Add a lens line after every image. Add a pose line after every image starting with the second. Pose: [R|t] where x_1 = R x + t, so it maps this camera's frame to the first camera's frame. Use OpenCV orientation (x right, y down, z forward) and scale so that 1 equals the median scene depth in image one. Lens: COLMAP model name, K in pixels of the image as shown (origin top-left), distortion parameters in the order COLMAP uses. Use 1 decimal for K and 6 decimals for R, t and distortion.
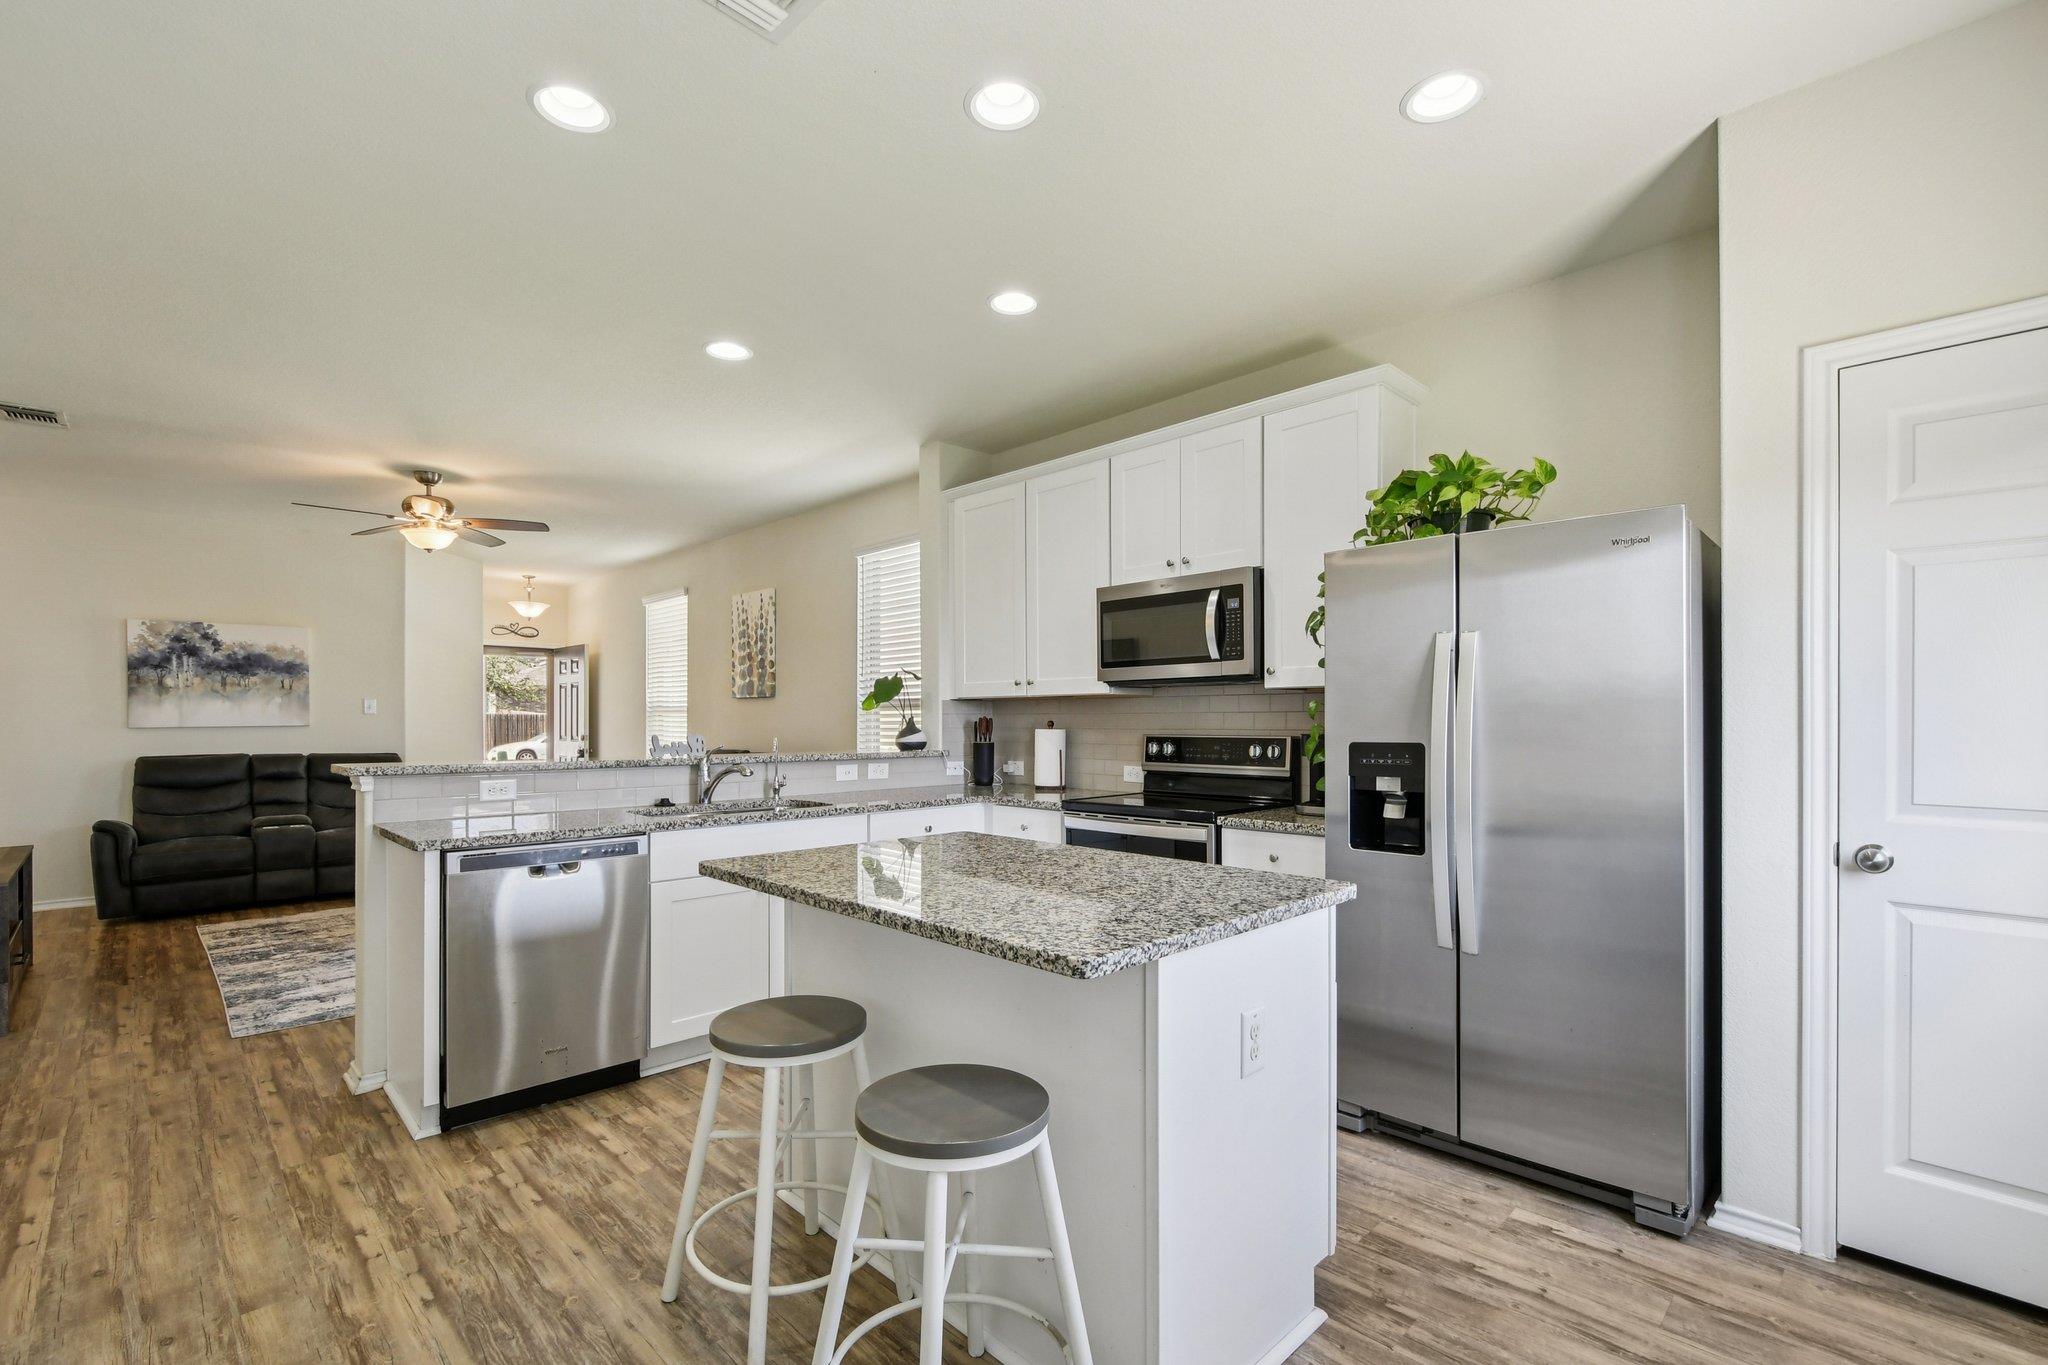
lens RADIAL K [[903.0, 0, 1012.2], [0, 903.0, 717.9], [0, 0, 1]] dist [-0.002853, -0.000748]
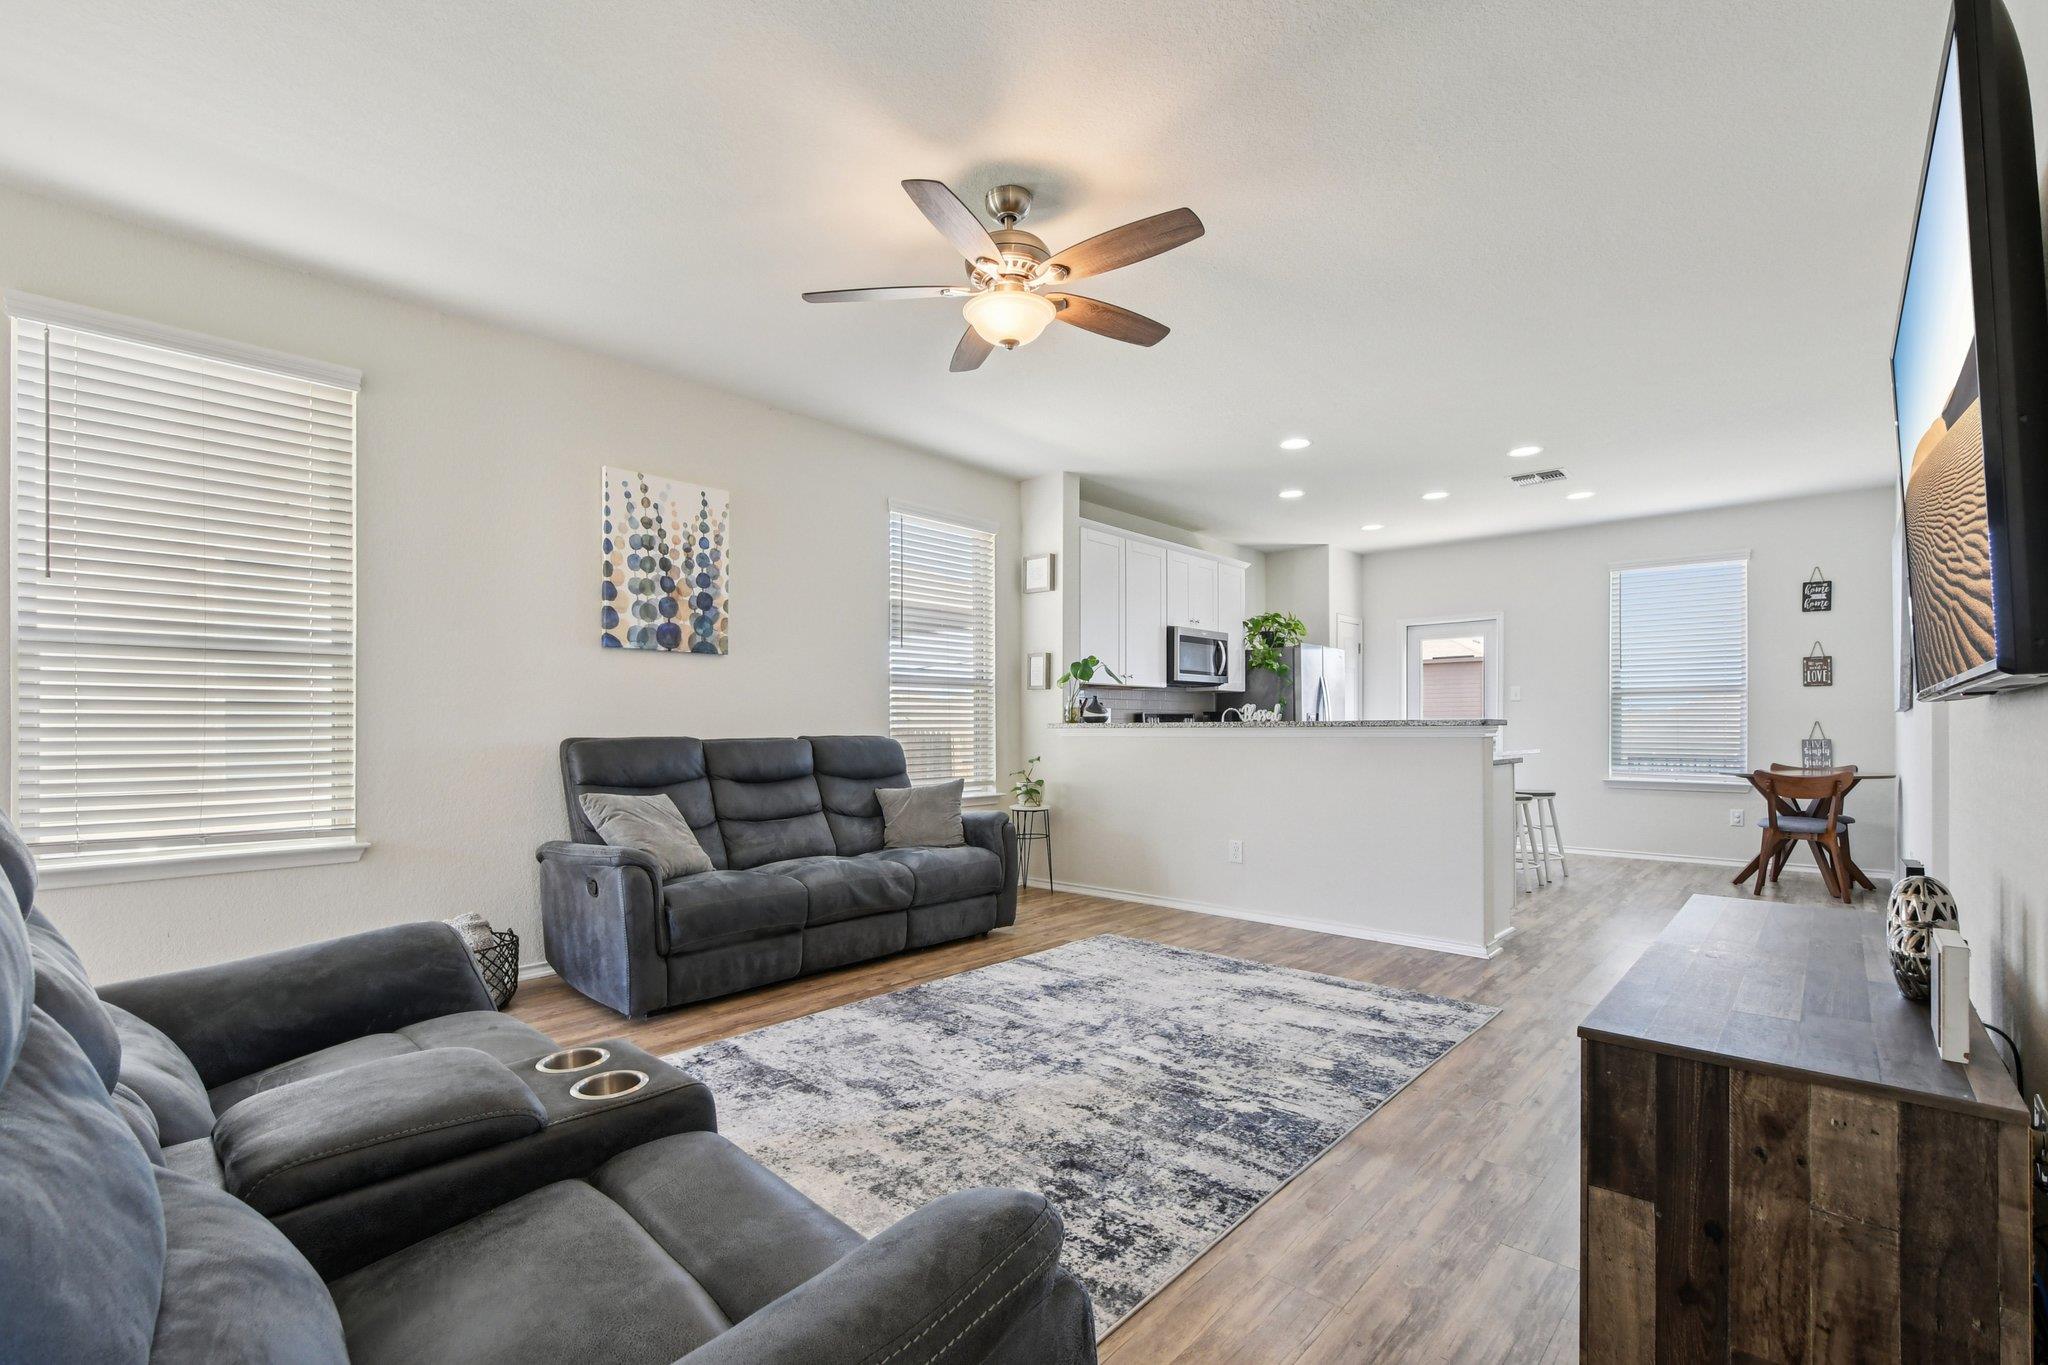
lens RADIAL K [[906.0, 0, 1003.9], [0, 906.0, 733.8], [0, 0, 1]] dist [0.000253, -0.000072]
pose [[-0.048642, -0.004555, 0.998806, -1.791531], [-0.001282, 0.999989, 0.004498, 0.060014], [-0.998815, -0.001062, -0.048647, 1.568615]]
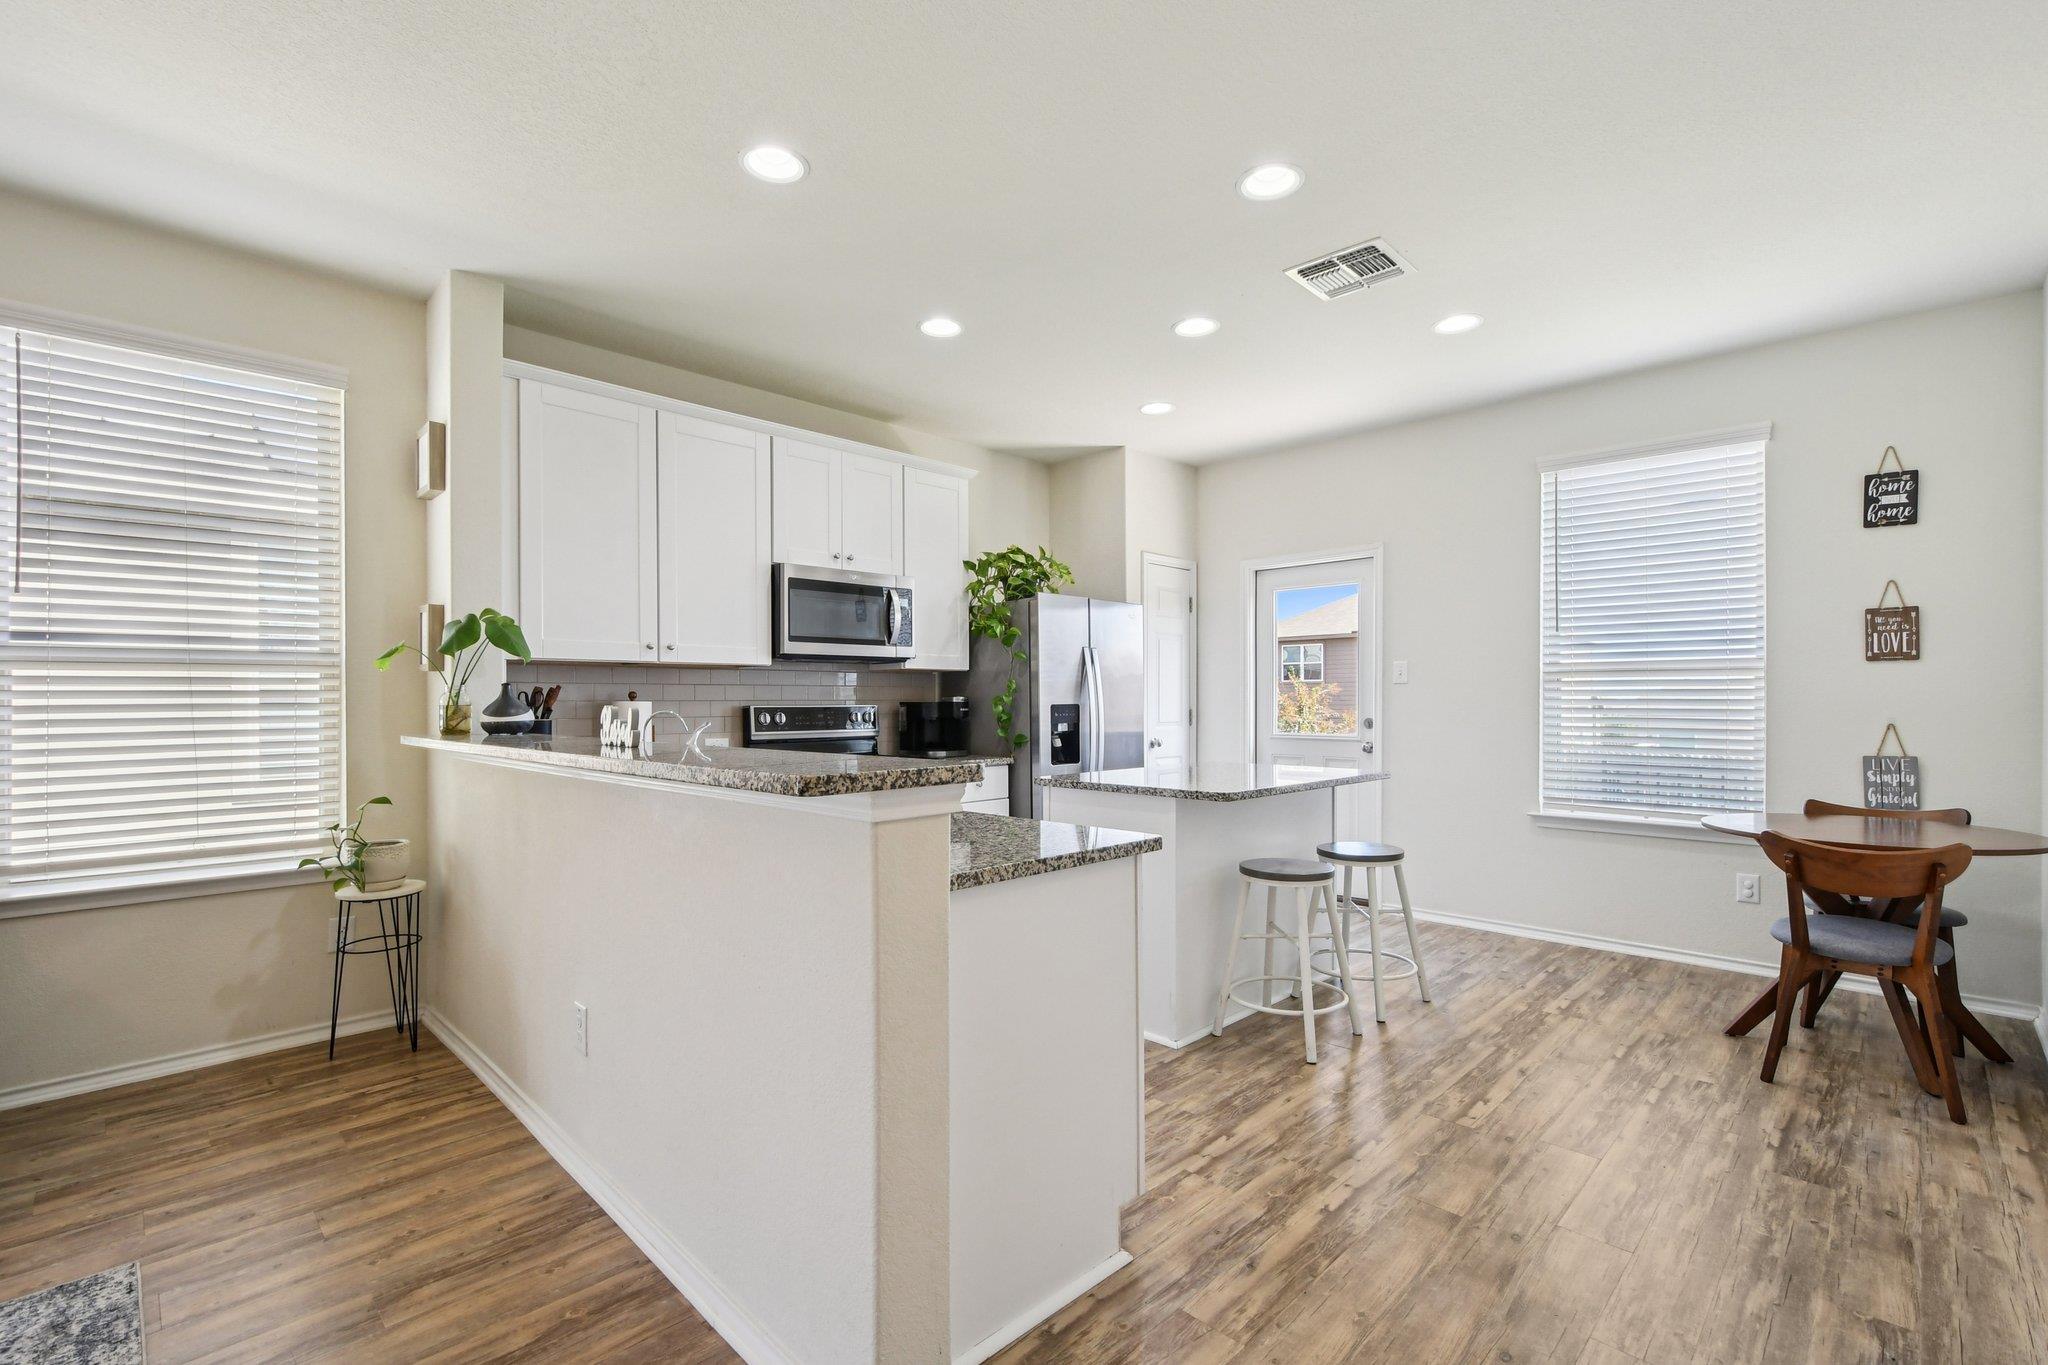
lens RADIAL K [[909.0, 0, 1010.0], [0, 909.0, 707.1], [0, 0, 1]] dist [-0.001694, -0.000411]
pose [[-0.010668, -0.005821, 0.999926, -1.046171], [-0.000330, 0.999983, 0.005818, 0.016209], [-0.999943, -0.000268, -0.010669, 0.834370]]
